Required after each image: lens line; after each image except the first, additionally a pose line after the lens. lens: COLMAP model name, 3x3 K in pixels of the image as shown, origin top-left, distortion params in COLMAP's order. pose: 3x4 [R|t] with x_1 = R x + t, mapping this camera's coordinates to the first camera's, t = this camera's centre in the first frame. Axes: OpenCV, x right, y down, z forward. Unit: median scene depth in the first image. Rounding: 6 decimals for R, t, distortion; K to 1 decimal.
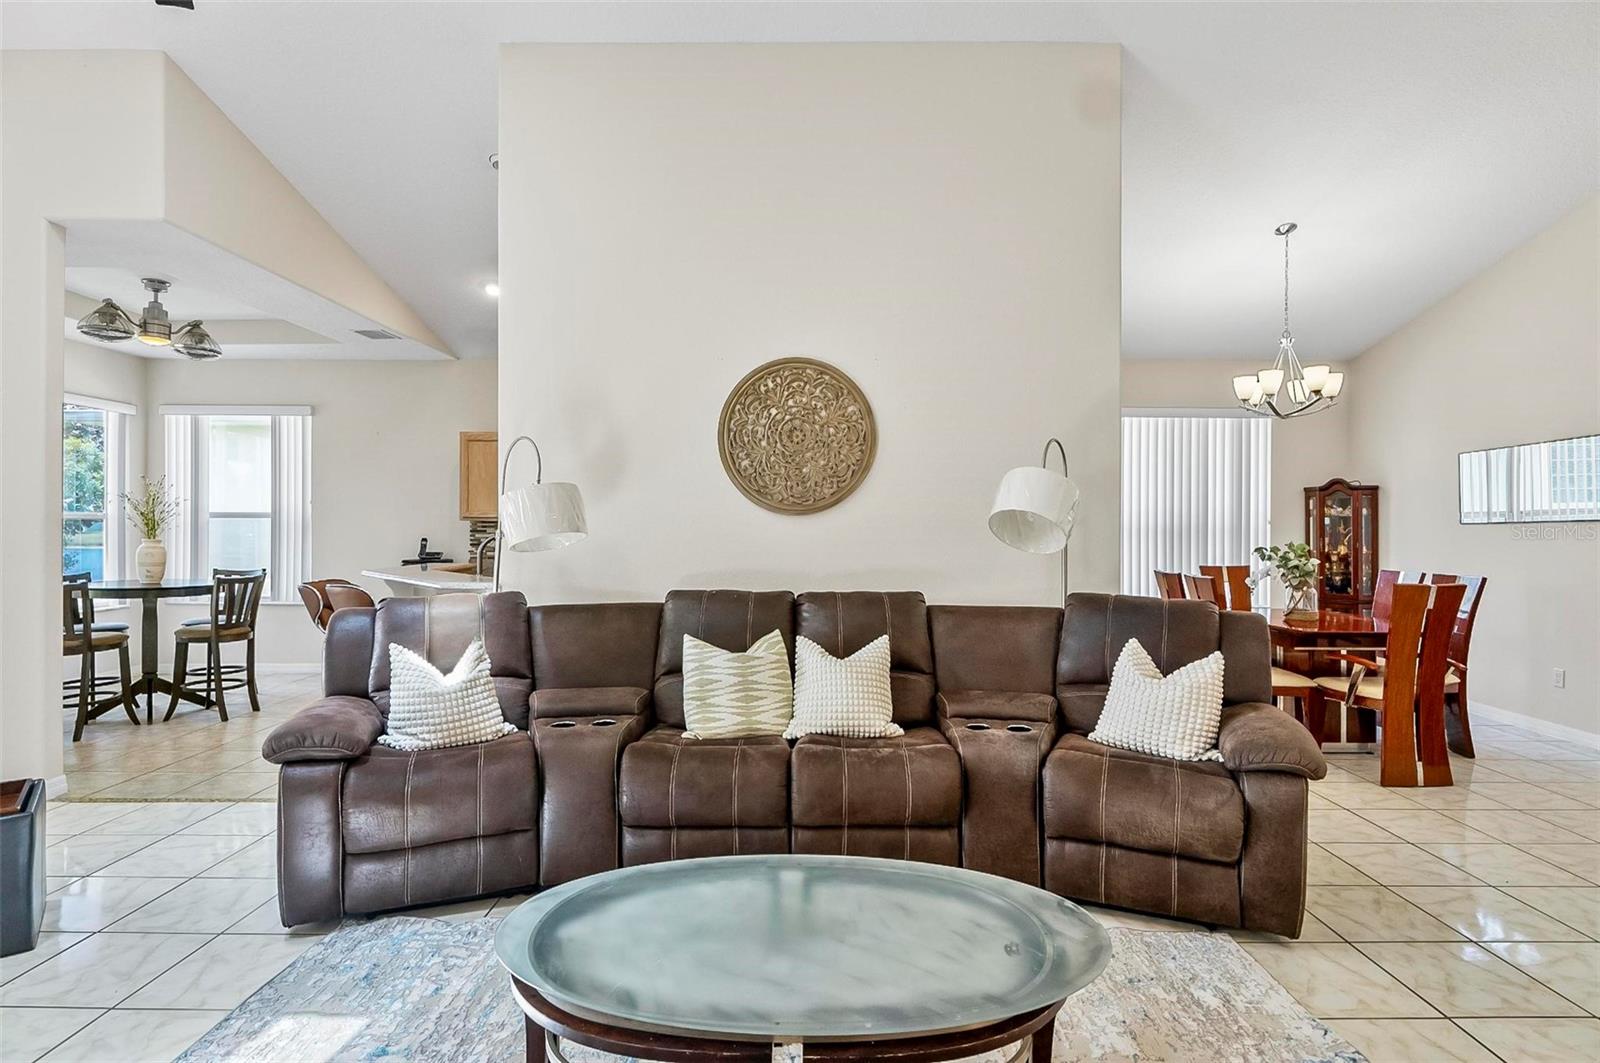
lens RADIAL K [[784.6, 0, 807.2], [0, 784.6, 527.5], [0, 0, 1]] dist [-0.002909, -0.001041]
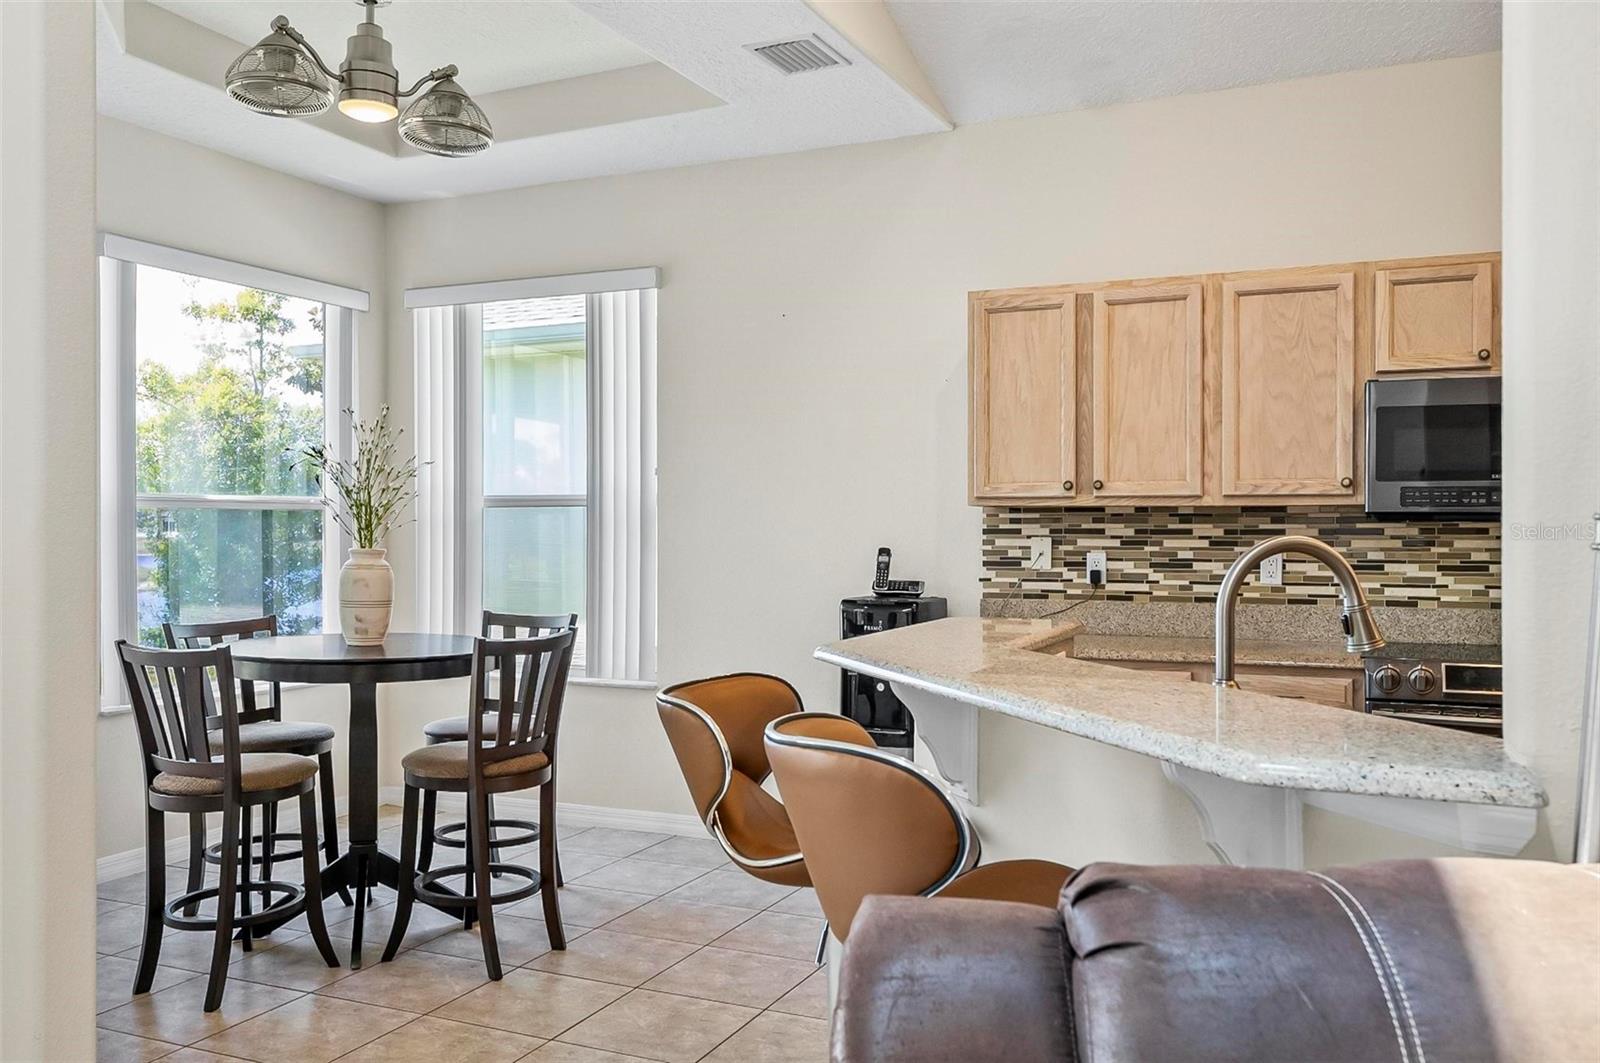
lens RADIAL K [[1300.1, 0, 800.5], [0, 1300.1, 530.7], [0, 0, 1]] dist [0.014083, 0.009569]
pose [[0.905689, -0.002866, -0.423934, -0.287862], [0.002866, 0.999996, -0.000637, 0.005551], [0.423934, -0.000638, 0.905693, 0.421778]]
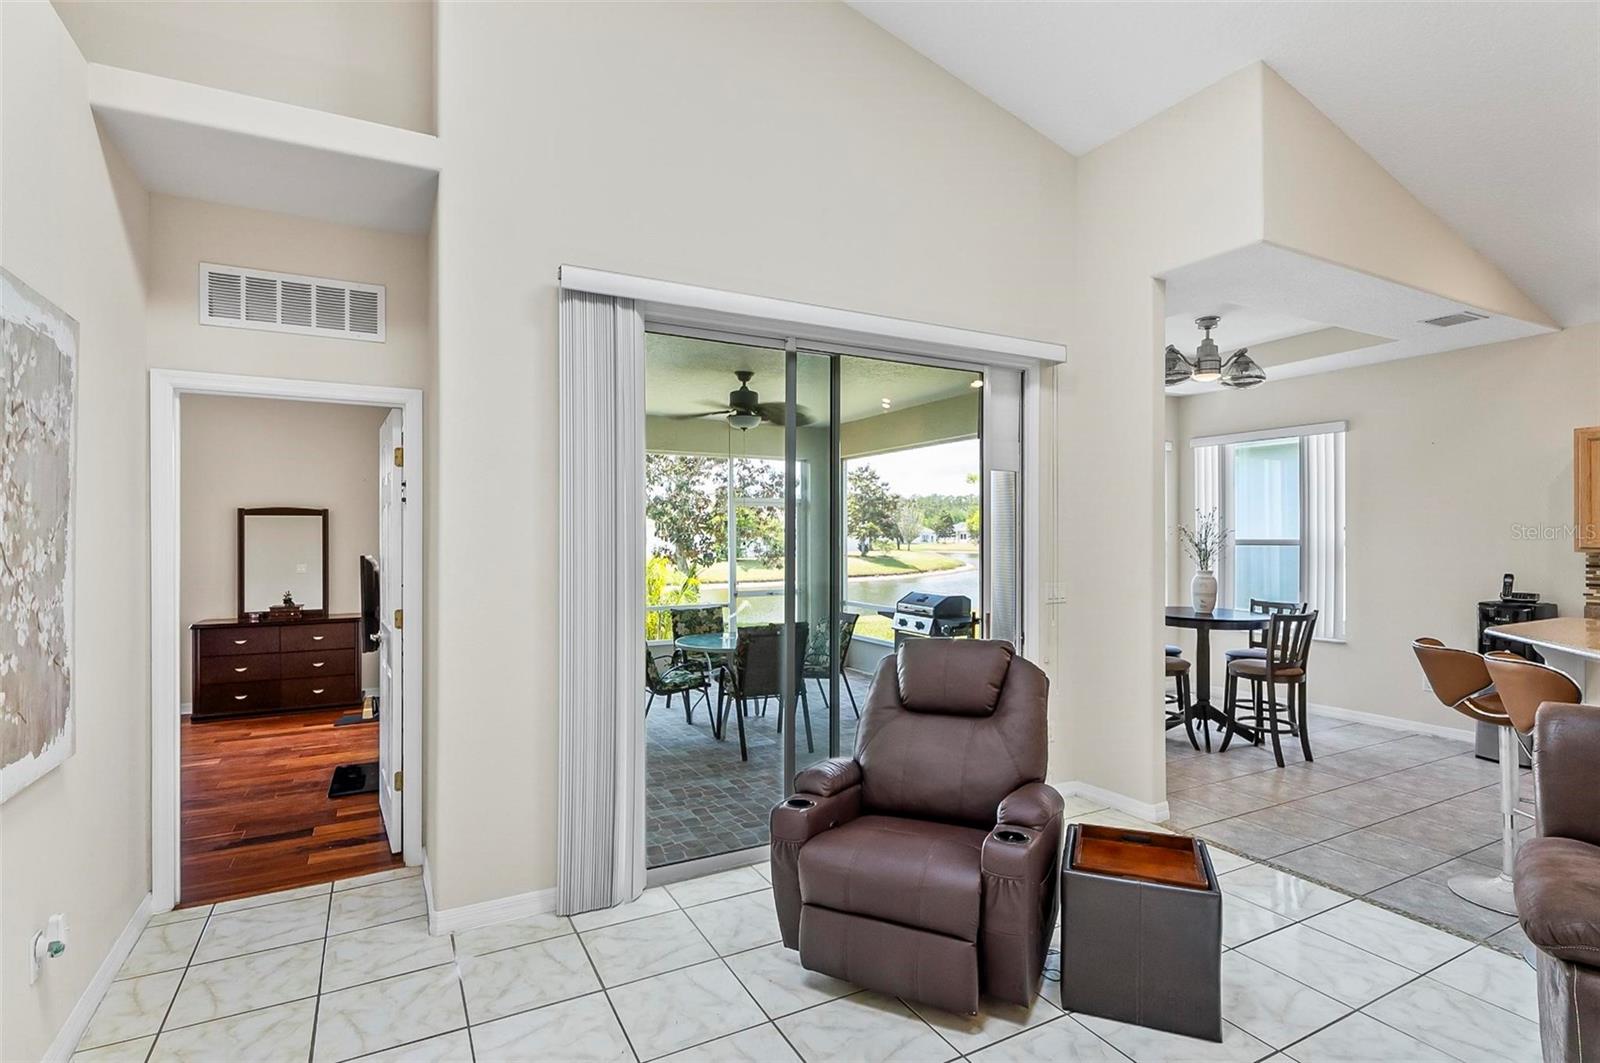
lens RADIAL K [[784.6, 0, 803.9], [0, 784.6, 536.3], [0, 0, 1]] dist [-0.002909, -0.001041]
pose [[0.468605, -0.005708, -0.883389, -0.175689], [0.002281, 0.999984, -0.005251, -0.025888], [0.883405, 0.000446, 0.468611, 0.052147]]
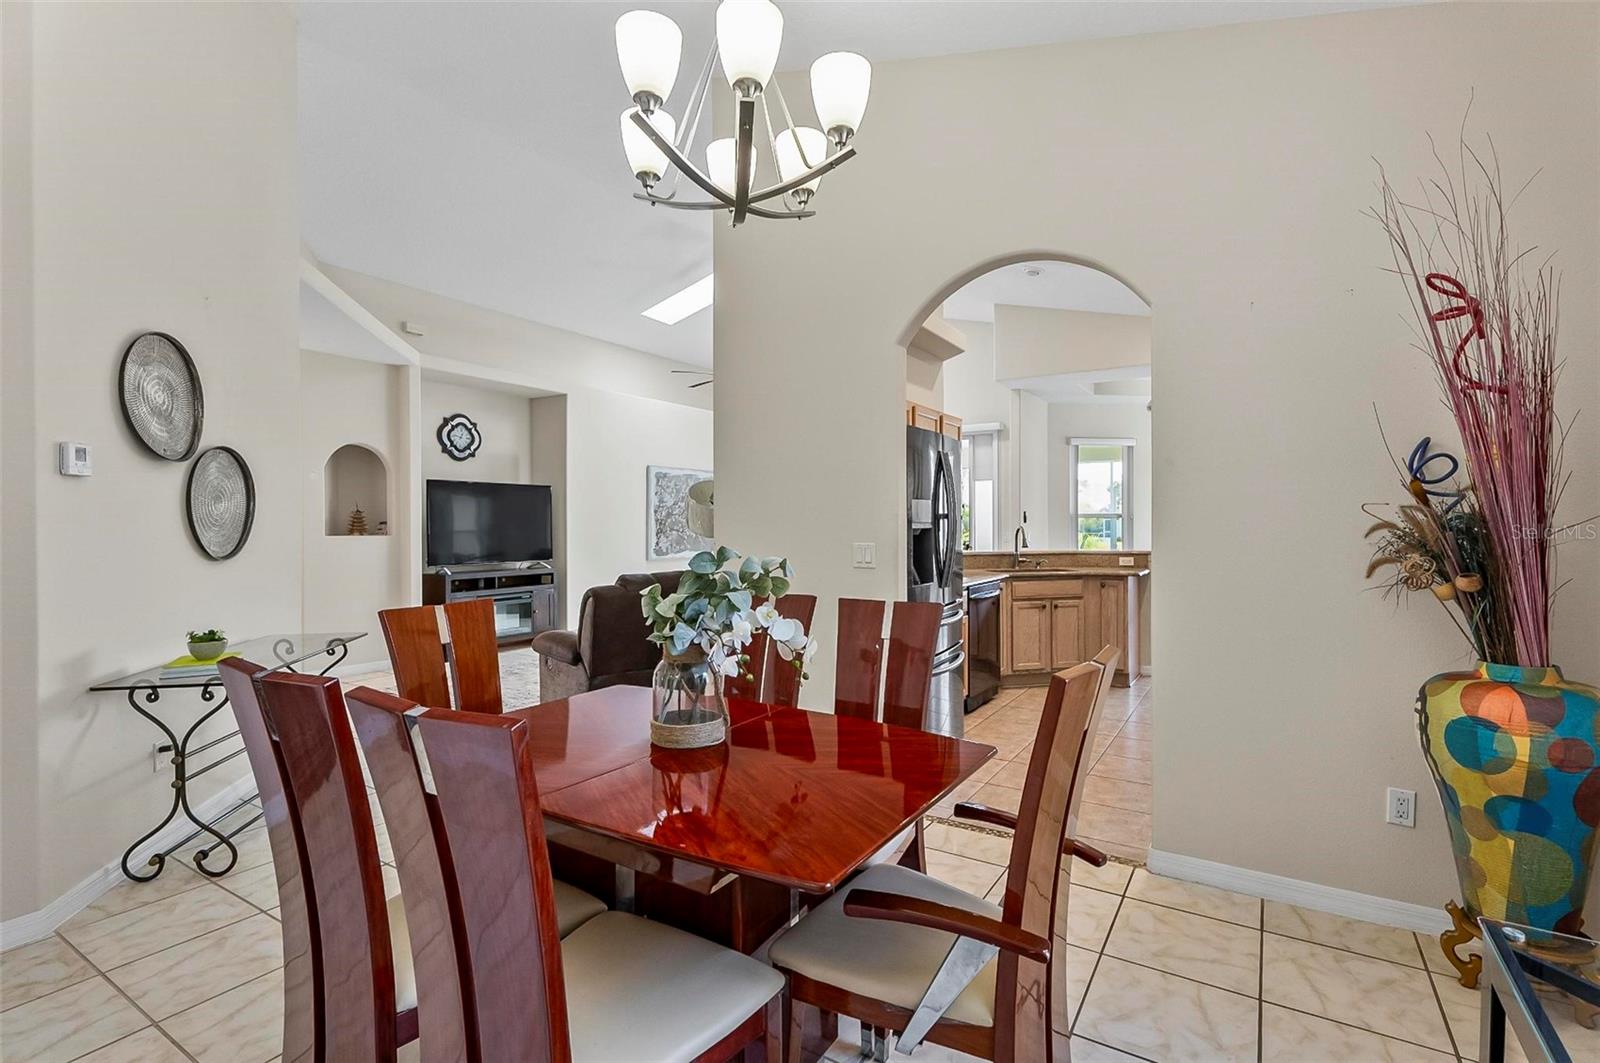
lens RADIAL K [[742.5, 0, 802.8], [0, 742.5, 533.3], [0, 0, 1]] dist [0.003274, -0.001332]
pose [[-0.541957, 0.007590, -0.840372, 0.843572], [0.002002, 0.999968, 0.007740, 0.008256], [0.840404, 0.002513, -0.541955, 1.163272]]
